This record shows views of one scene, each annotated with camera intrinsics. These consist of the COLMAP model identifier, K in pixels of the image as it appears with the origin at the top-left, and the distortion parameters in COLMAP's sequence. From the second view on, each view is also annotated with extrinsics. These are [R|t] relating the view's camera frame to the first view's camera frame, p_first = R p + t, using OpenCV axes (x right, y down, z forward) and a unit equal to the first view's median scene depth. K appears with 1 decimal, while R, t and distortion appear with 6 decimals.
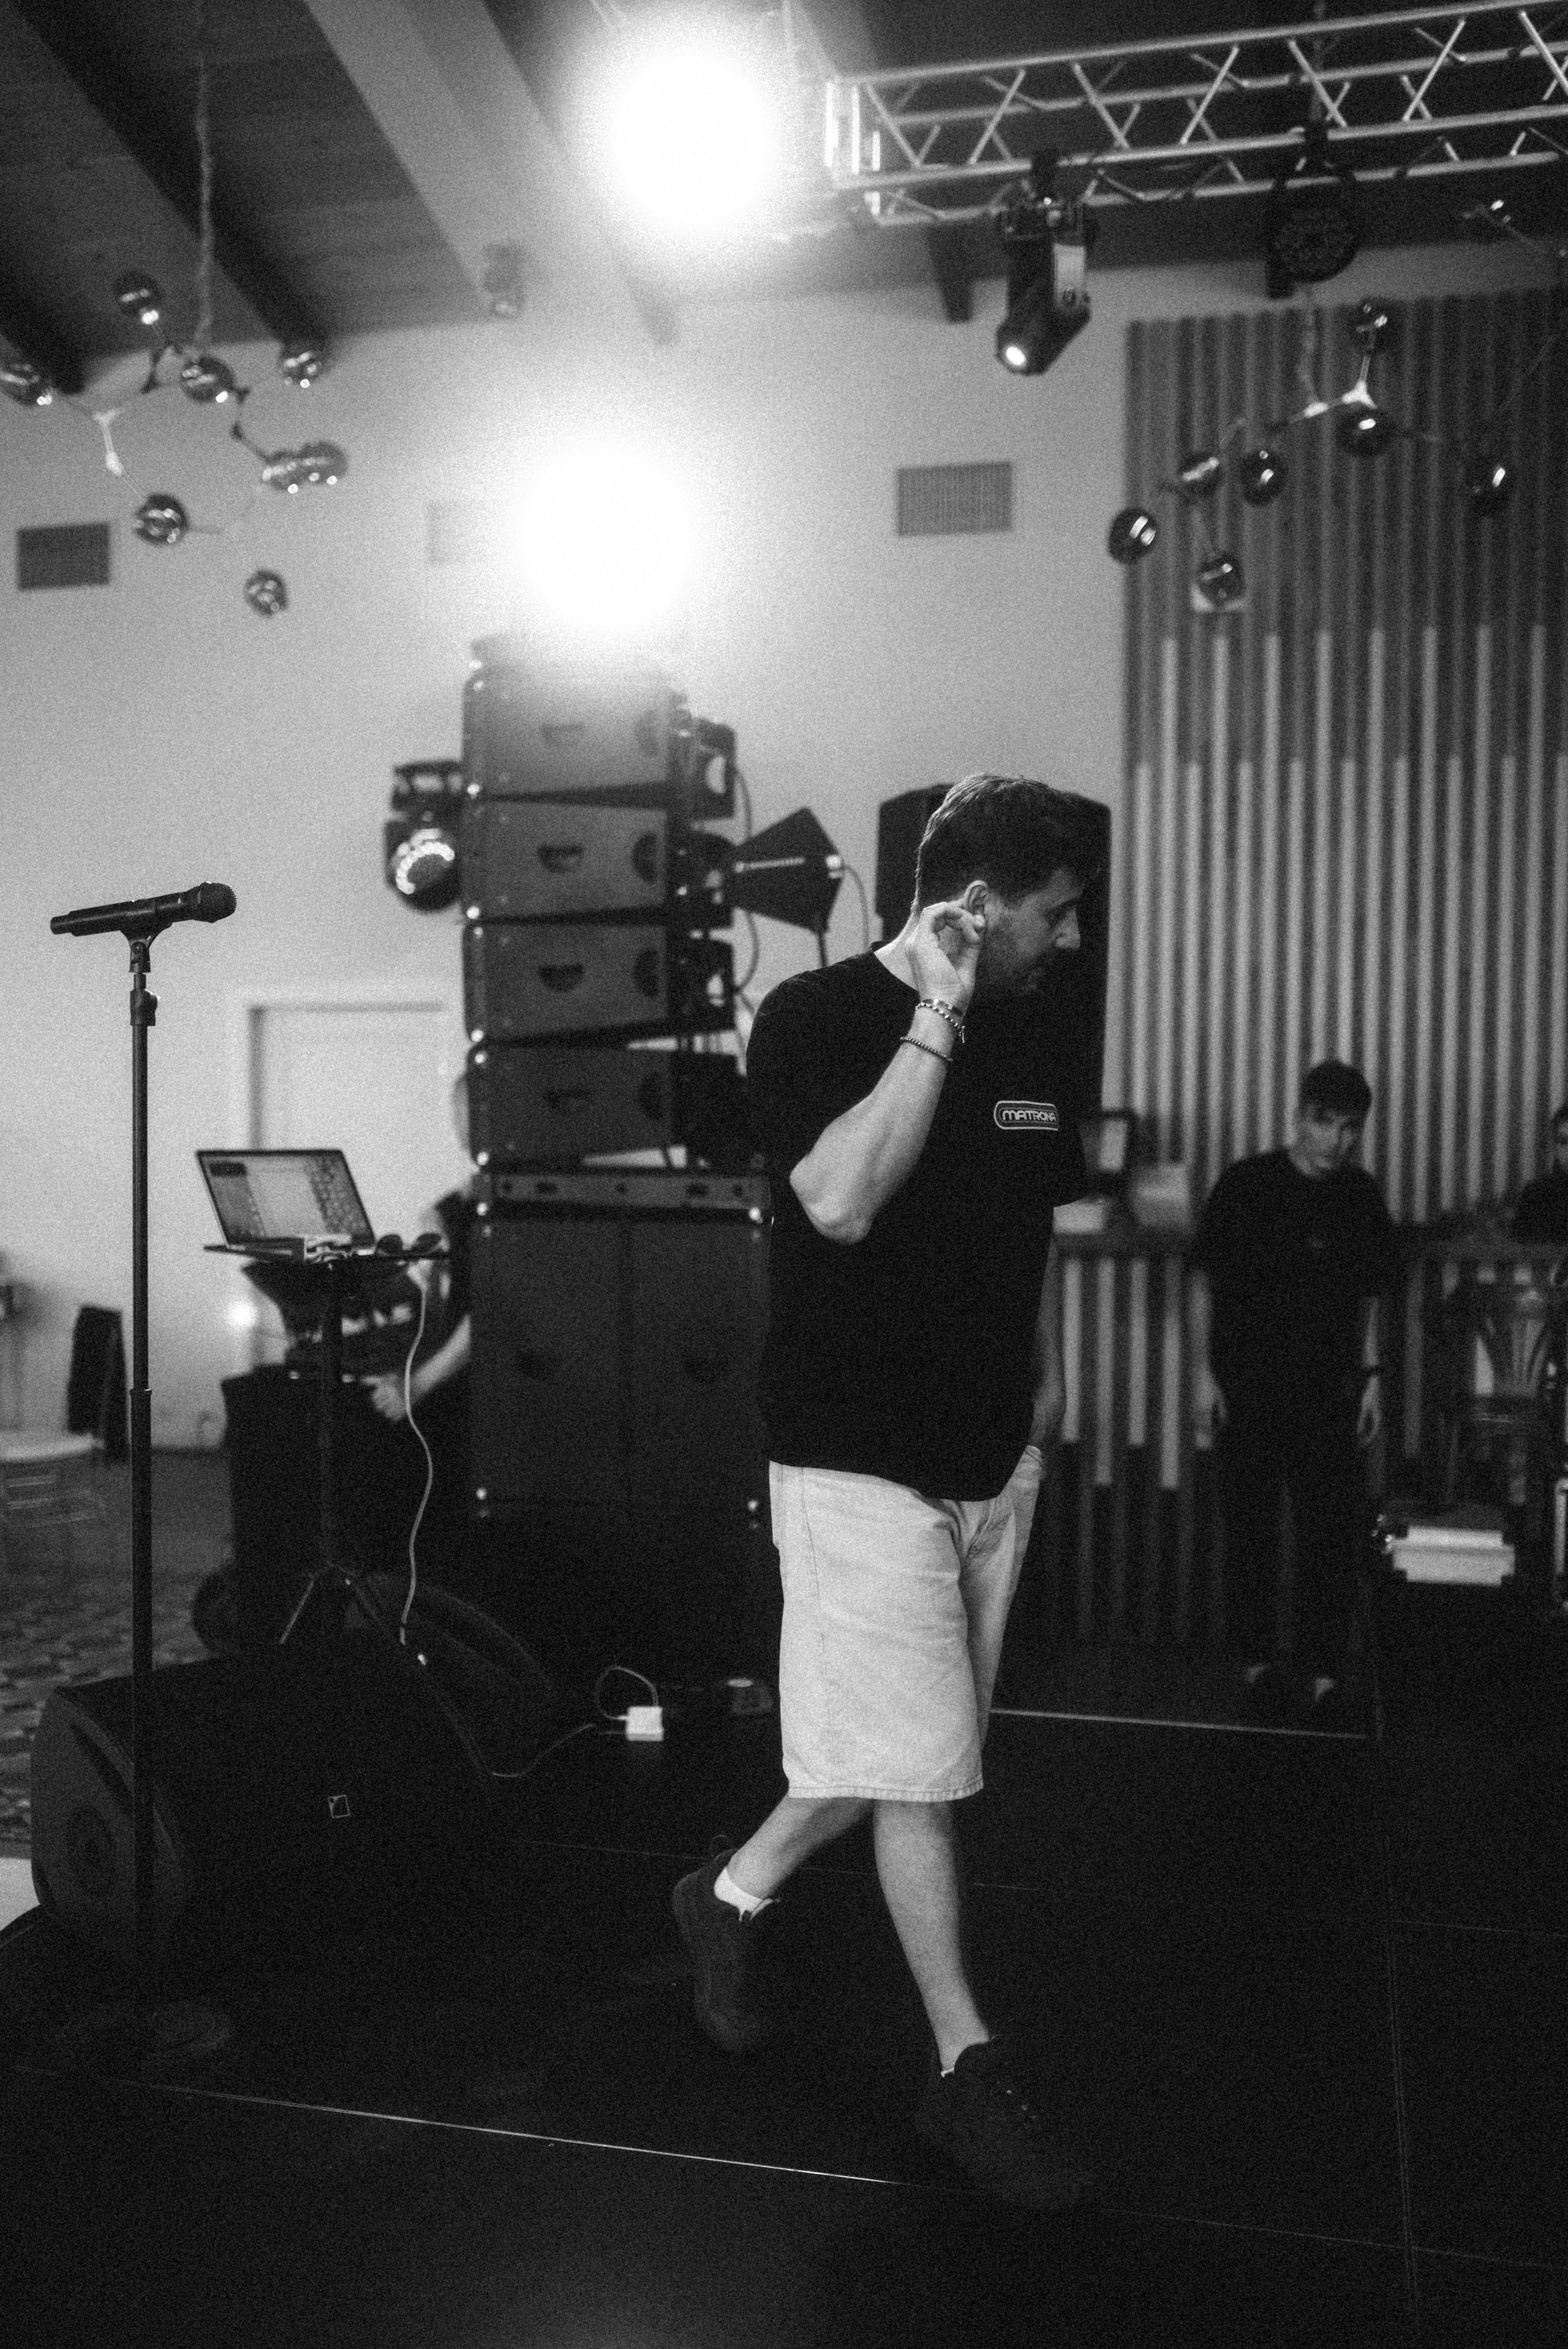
lens RADIAL K [[2207.7, 0, 729.4], [0, 2207.7, 1173.0], [0, 0, 1]] dist [-0.006430, -0.001432]
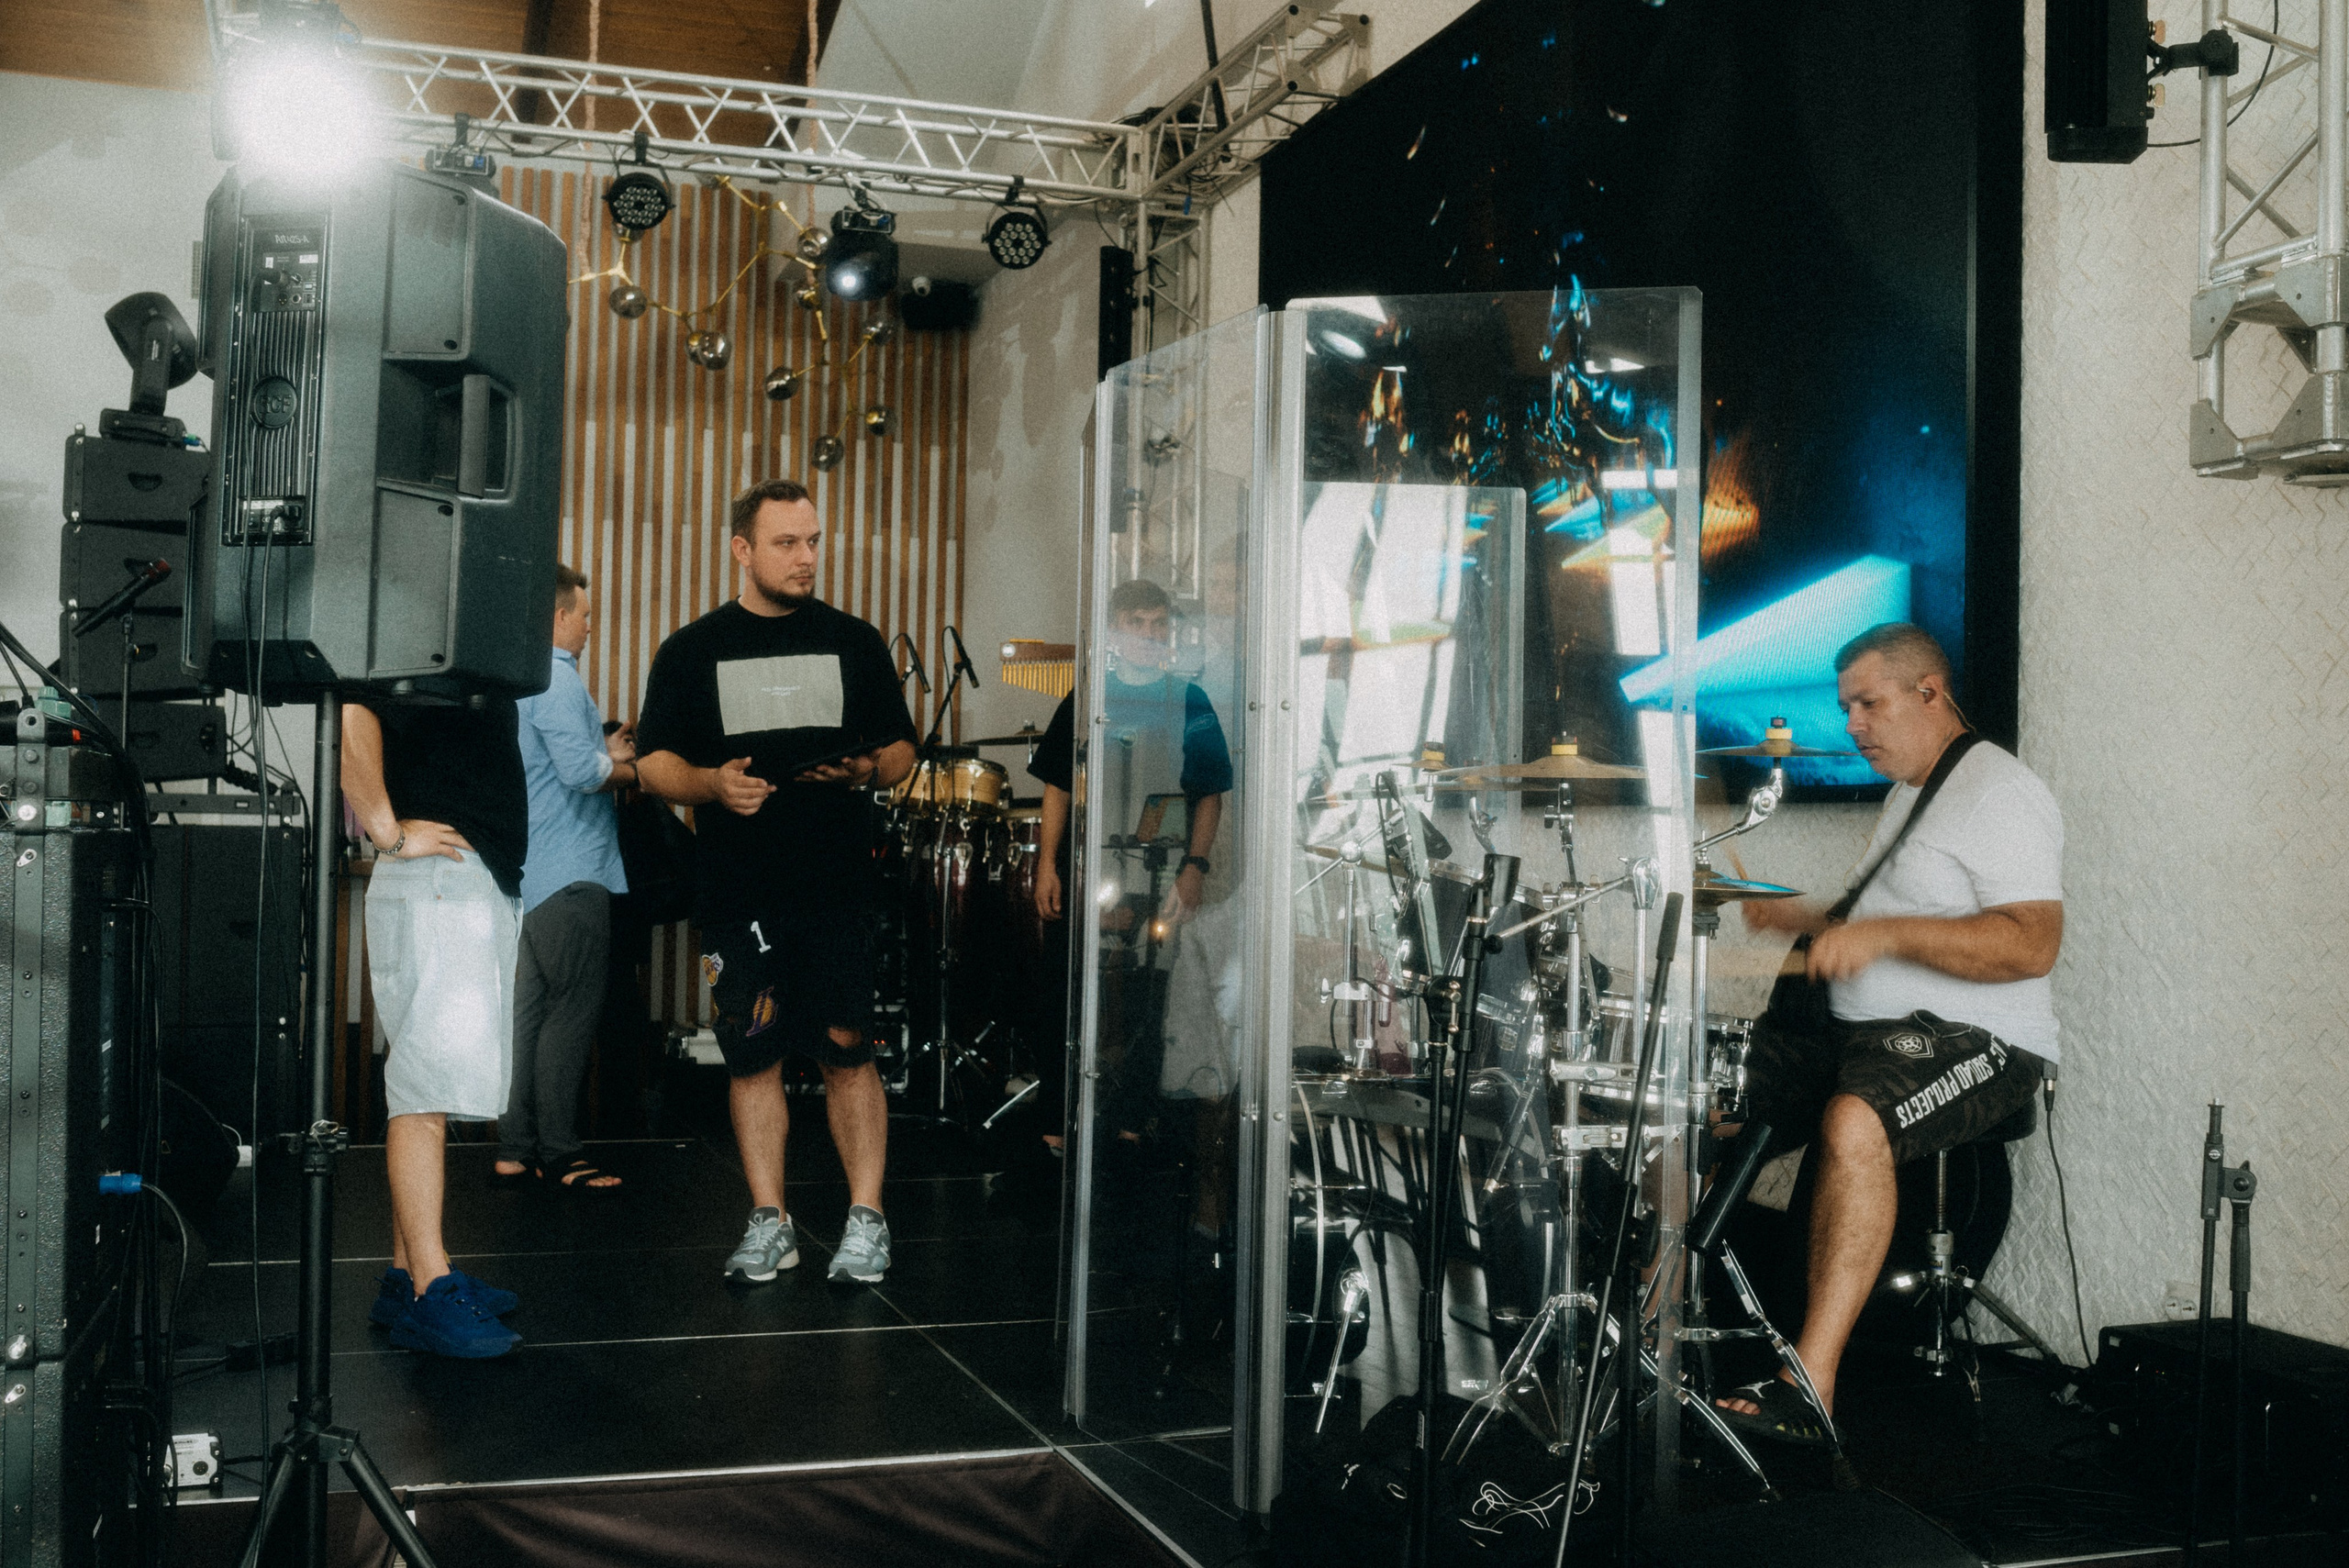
lens RADIAL K [[2248.4, 0, 1176.0], [0, 2248.4, 822.2], [0, 0, 1]] dist [-0.095699, -0.001011]
pose [[0.819013, 0.009699, 0.573693, -0.298378], [0.010723, 0.999424, -0.032205, 0.062785], [-0.573675, 0.032528, 0.818437, -0.454009]]
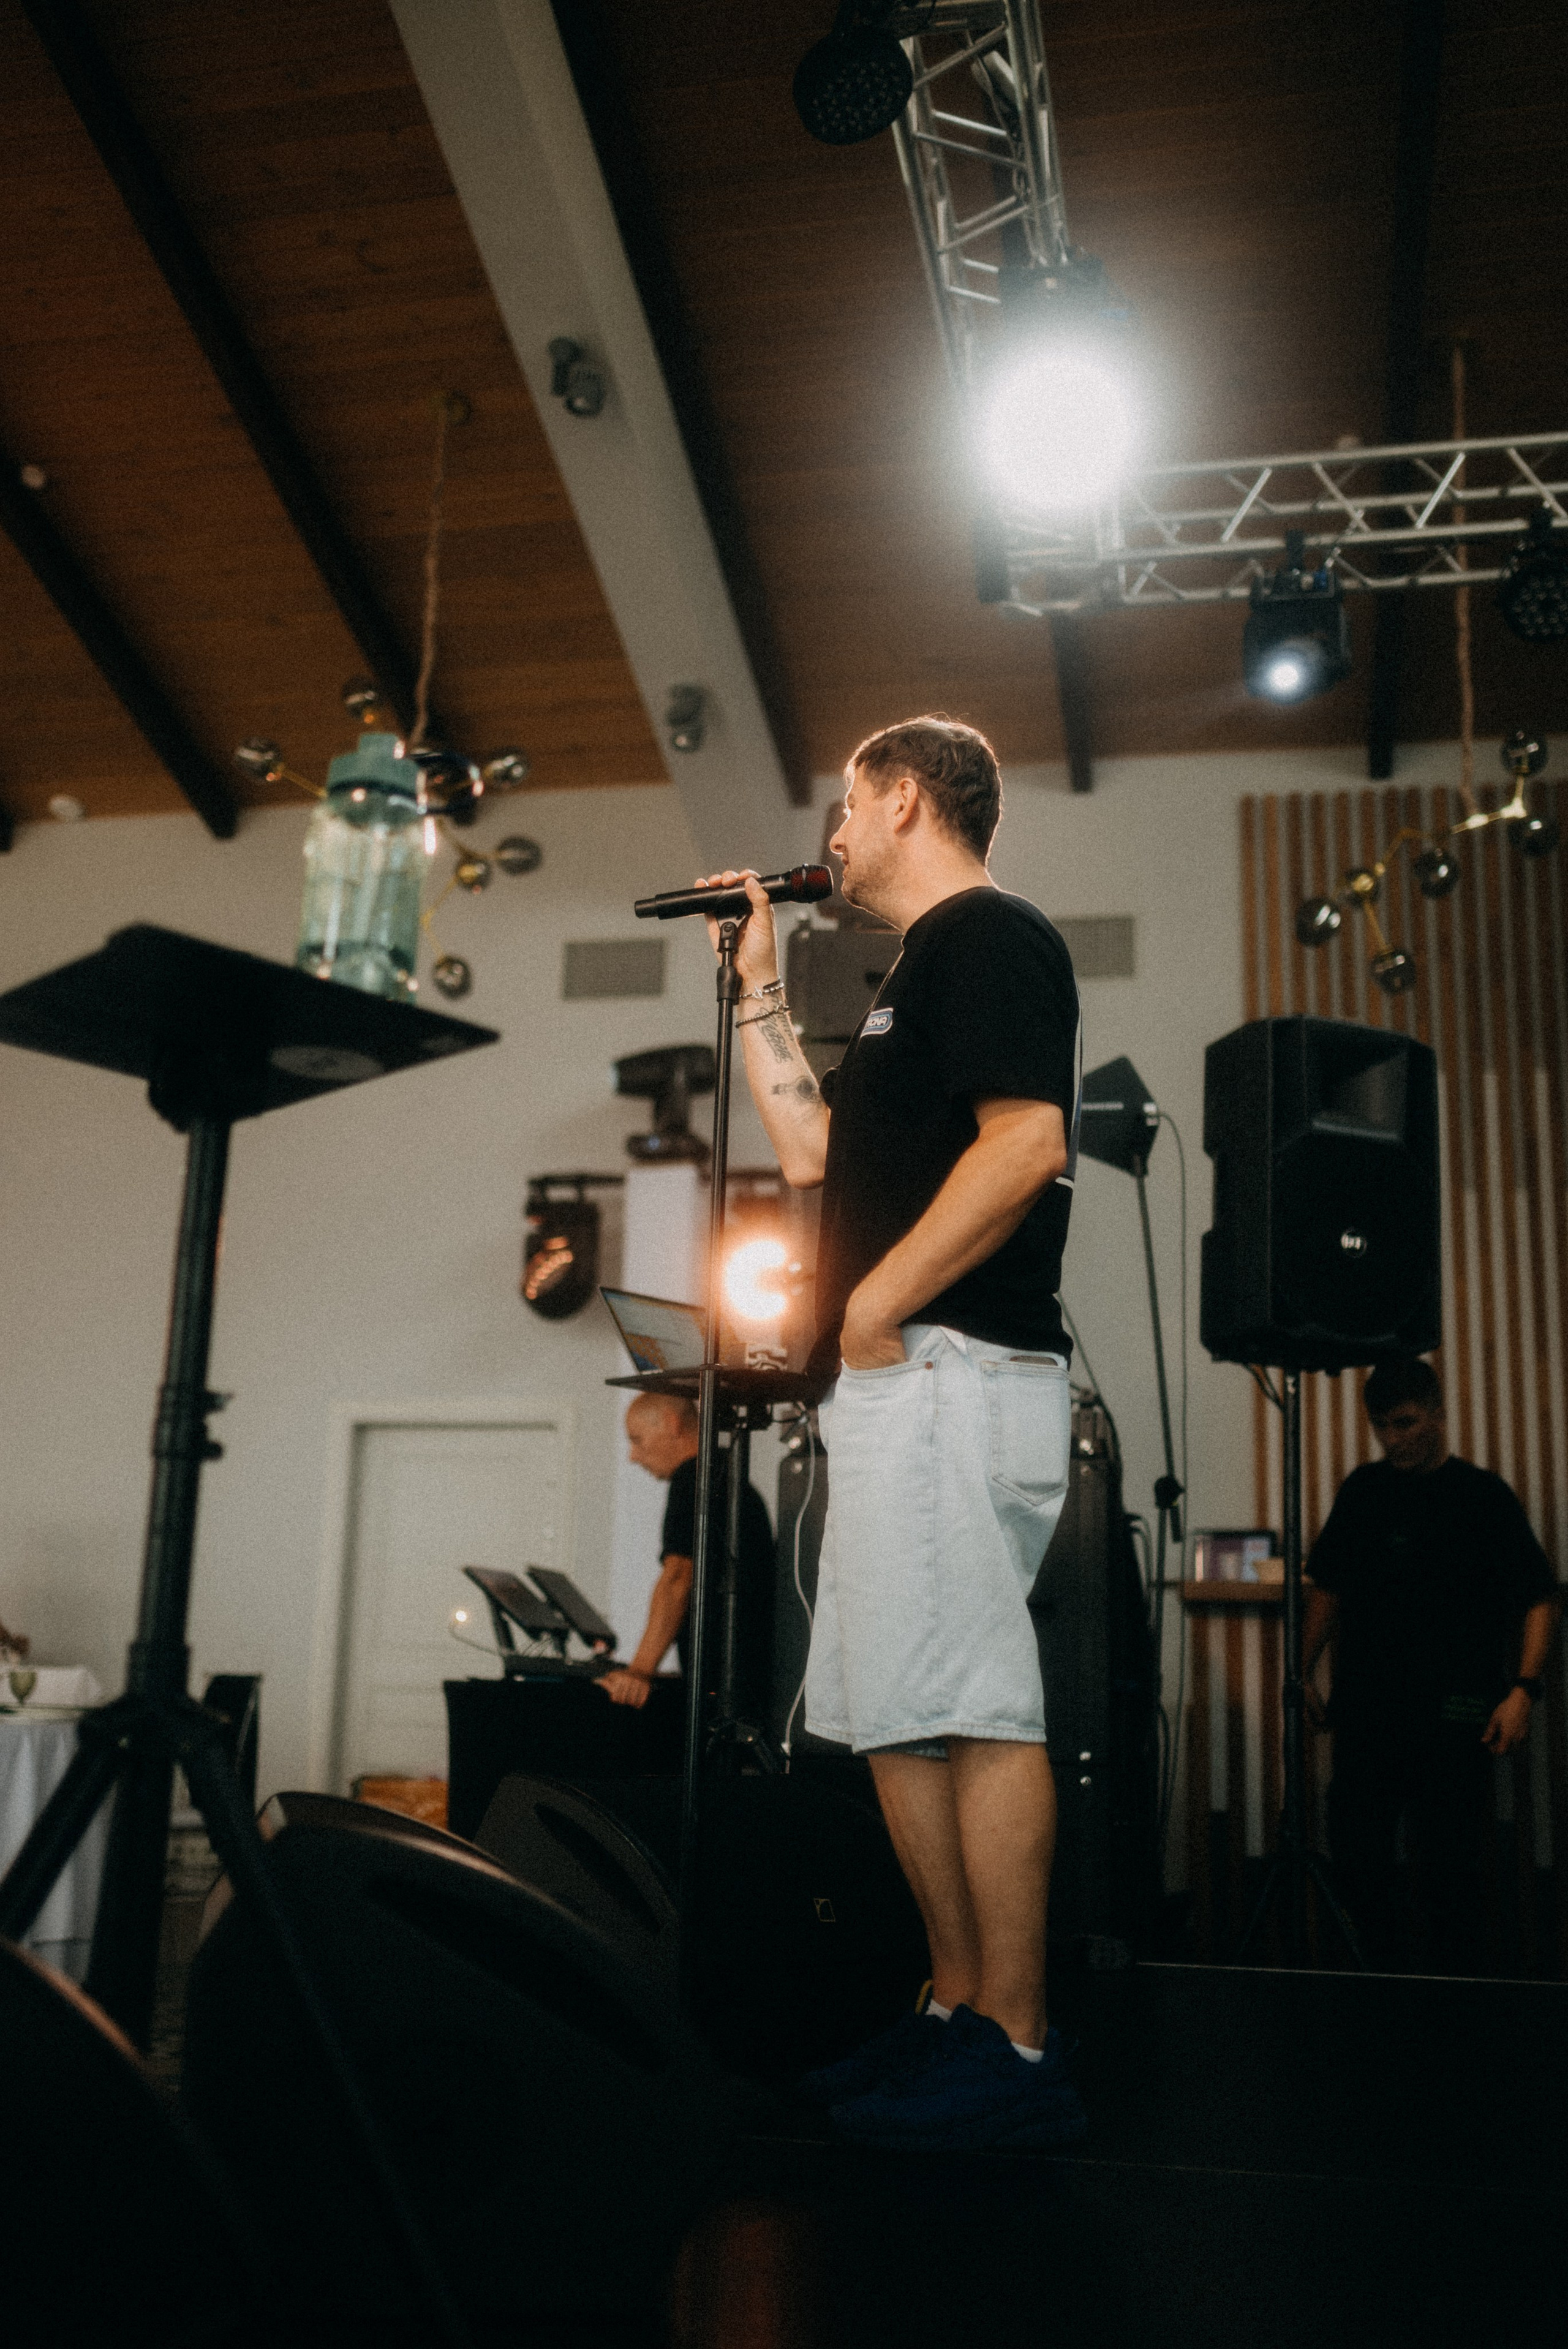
lens RADIAL K [[2218.1, 0, 776.8], [0, 2218.1, 1133.2], [0, 0, 1]] dist [-0.021390, -0.002311]
pose [[0.998527, 0.035465, 0.041067, -0.147554], [-0.022597, 0.959884, -0.279487, 0.141502], [-0.049332, 0.278147, 0.959271, 0.025536]]
